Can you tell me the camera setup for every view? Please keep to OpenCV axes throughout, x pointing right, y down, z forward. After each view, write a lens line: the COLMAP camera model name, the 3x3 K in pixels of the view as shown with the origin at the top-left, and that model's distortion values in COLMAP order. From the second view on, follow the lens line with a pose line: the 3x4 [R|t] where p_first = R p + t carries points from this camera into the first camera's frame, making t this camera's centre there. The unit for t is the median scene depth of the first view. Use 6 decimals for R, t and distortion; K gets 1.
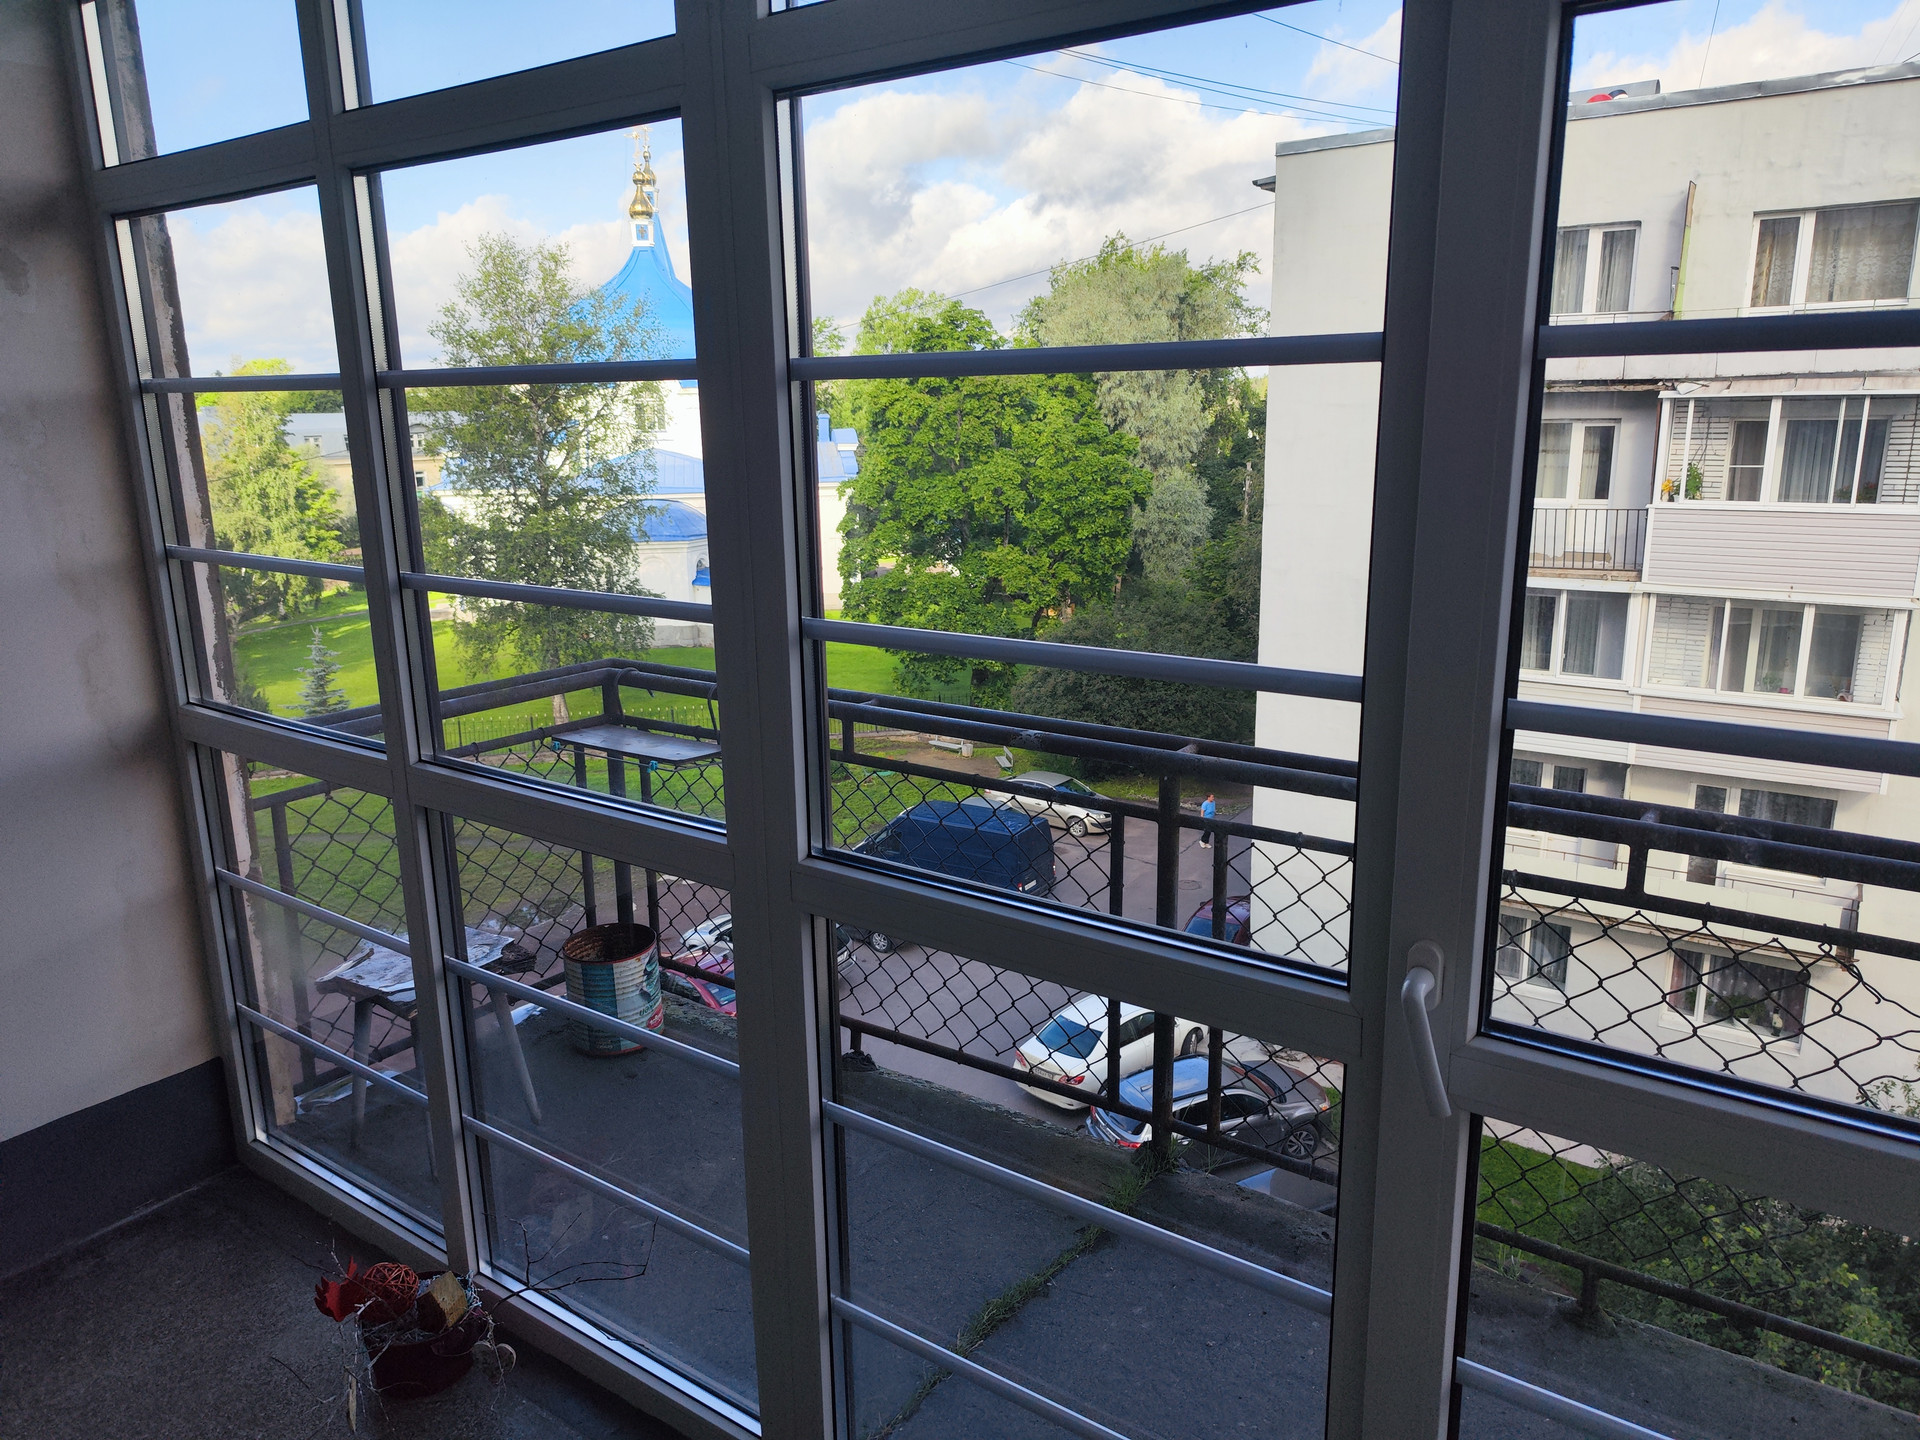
lens RADIAL K [[1337.2, 0, 972.1], [0, 1337.2, 712.3], [0, 0, 1]] dist [0.043997, -0.029379]
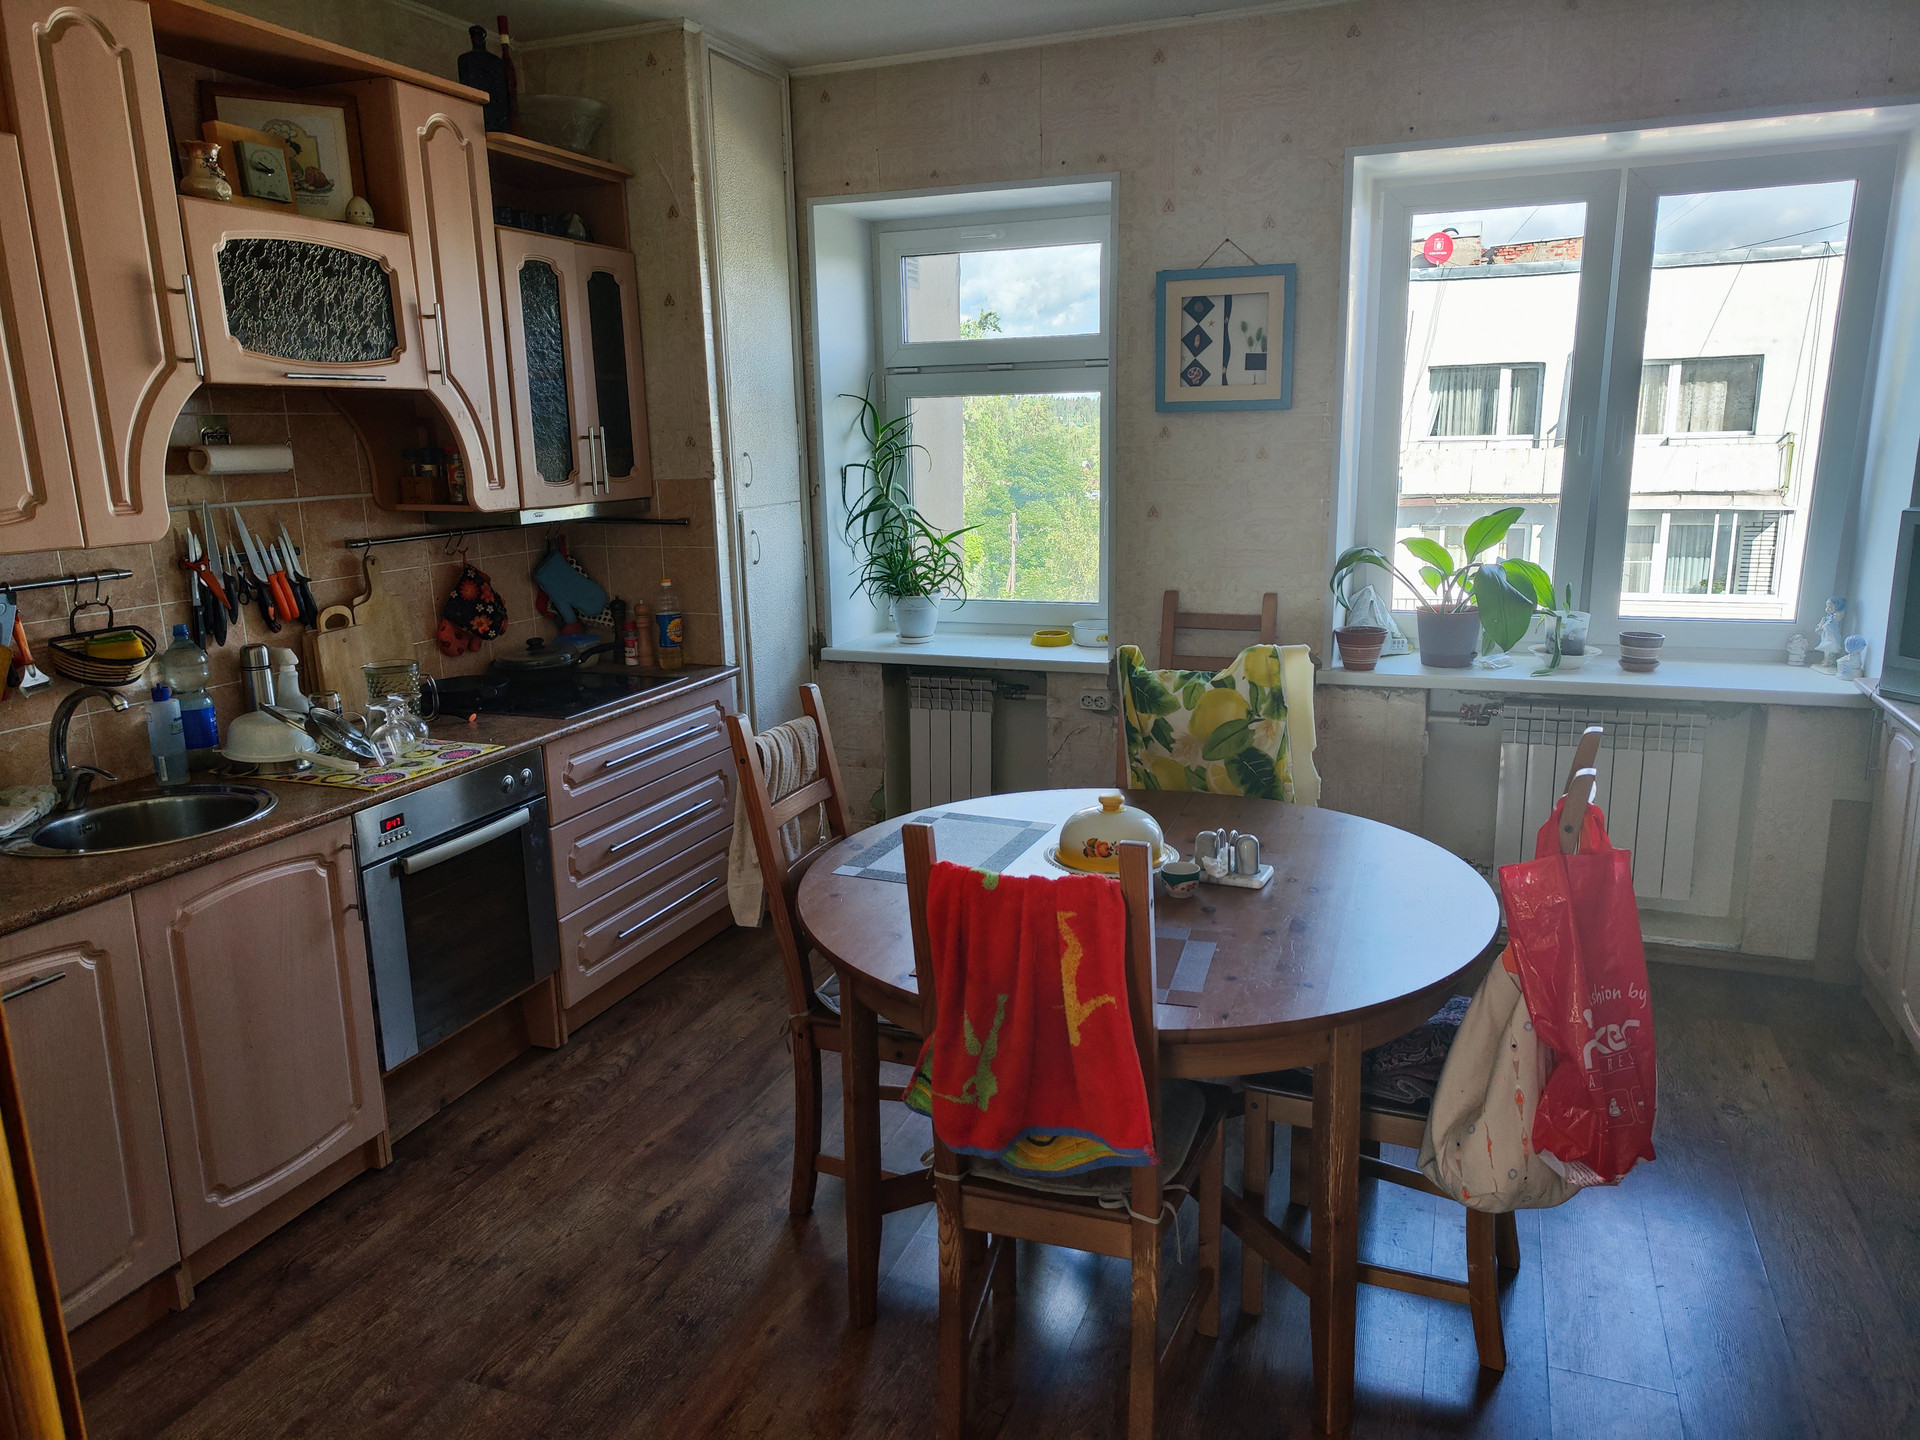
lens RADIAL K [[1337.2, 0, 962.2], [0, 1337.2, 720.7], [0, 0, 1]] dist [0.043997, -0.029379]
pose [[0.973082, -0.055376, 0.223707, -0.125578], [0.059056, 0.998207, -0.009789, -0.025884], [-0.222763, 0.022737, 0.974607, -0.022676]]
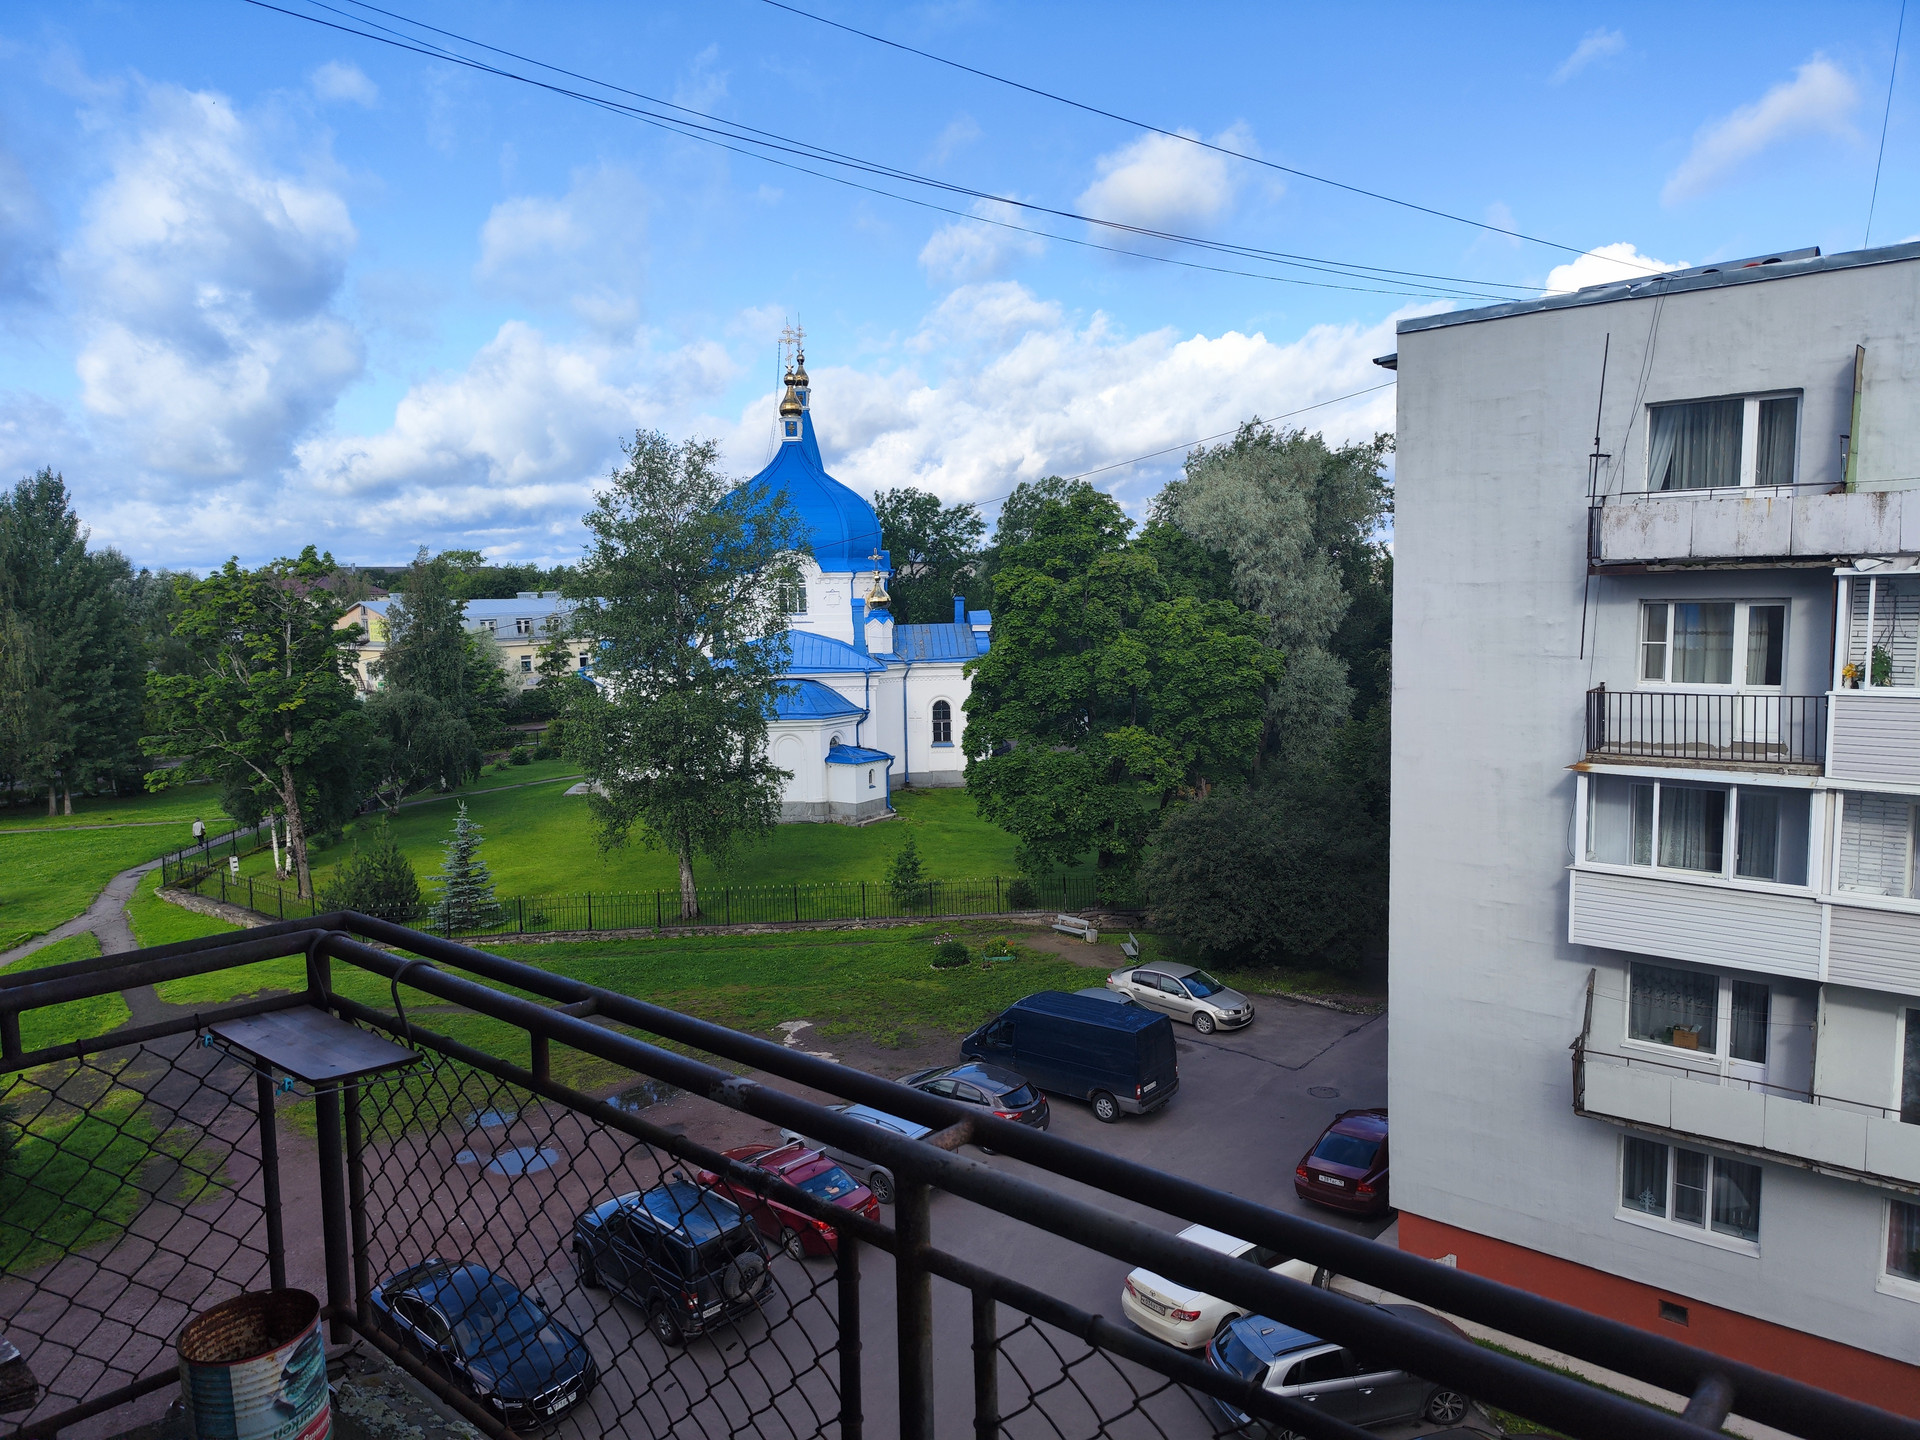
lens RADIAL K [[1337.2, 0, 953.6], [0, 1337.2, 737.5], [0, 0, 1]] dist [0.043997, -0.029379]
pose [[0.992987, 0.007209, -0.118005, 0.011901], [-0.020495, 0.993523, -0.111769, -0.004293], [0.116435, 0.113404, 0.986703, 0.018457]]
